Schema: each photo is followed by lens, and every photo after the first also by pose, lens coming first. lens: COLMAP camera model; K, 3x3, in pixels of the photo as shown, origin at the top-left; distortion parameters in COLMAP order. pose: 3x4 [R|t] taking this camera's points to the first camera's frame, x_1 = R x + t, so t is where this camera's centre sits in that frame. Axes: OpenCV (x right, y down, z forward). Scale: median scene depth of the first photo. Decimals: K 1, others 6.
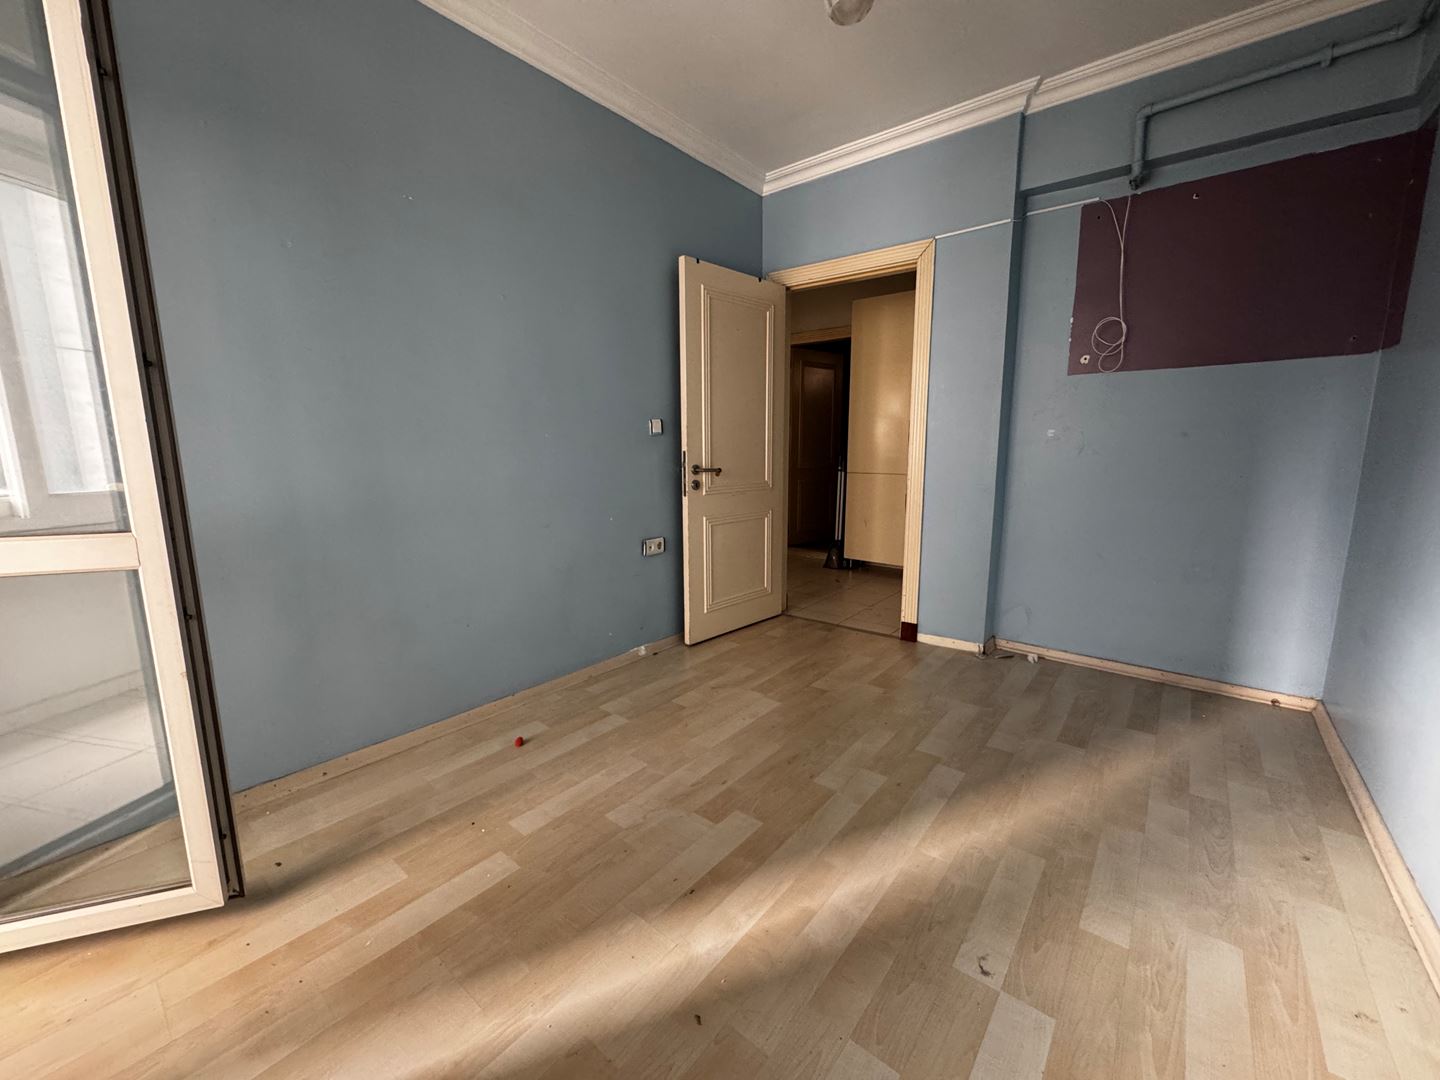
lens RADIAL K [[573.5, 0, 720.8], [0, 573.5, 541.9], [0, 0, 1]] dist [-0.003245, -0.000038]
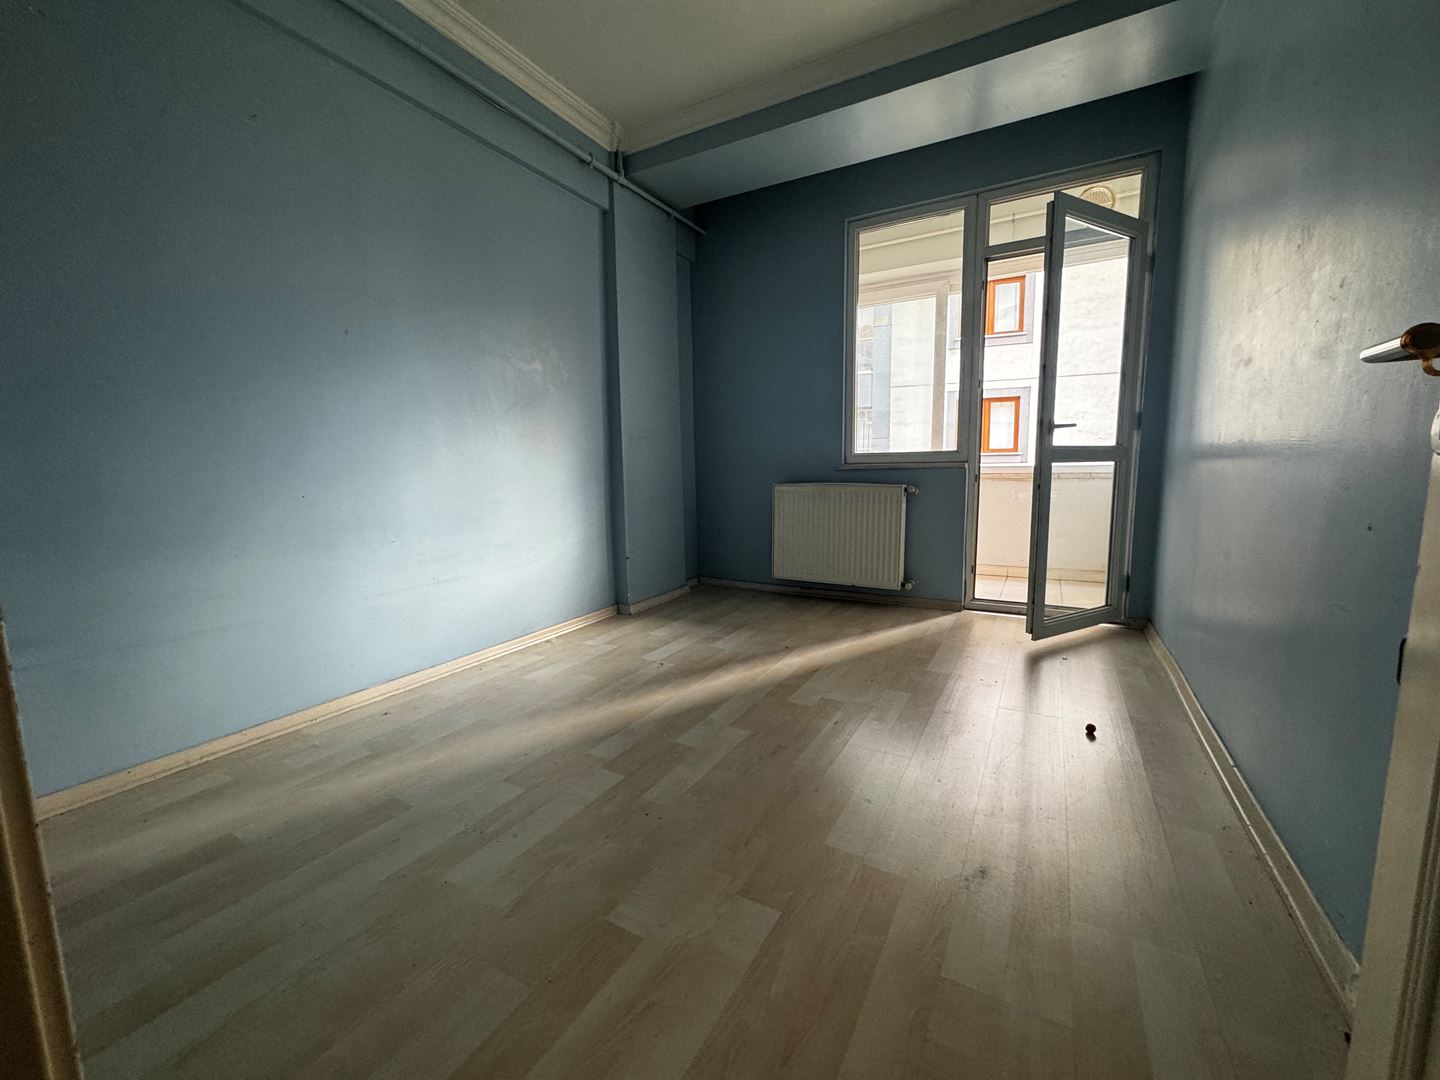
lens RADIAL K [[573.5, 0, 719.9], [0, 573.5, 537.5], [0, 0, 1]] dist [-0.003245, -0.000038]
pose [[-0.986975, 0.039121, -0.156046, 0.366225], [-0.006661, 0.959213, 0.282606, -0.189216], [0.160737, 0.279964, -0.946458, 1.886991]]
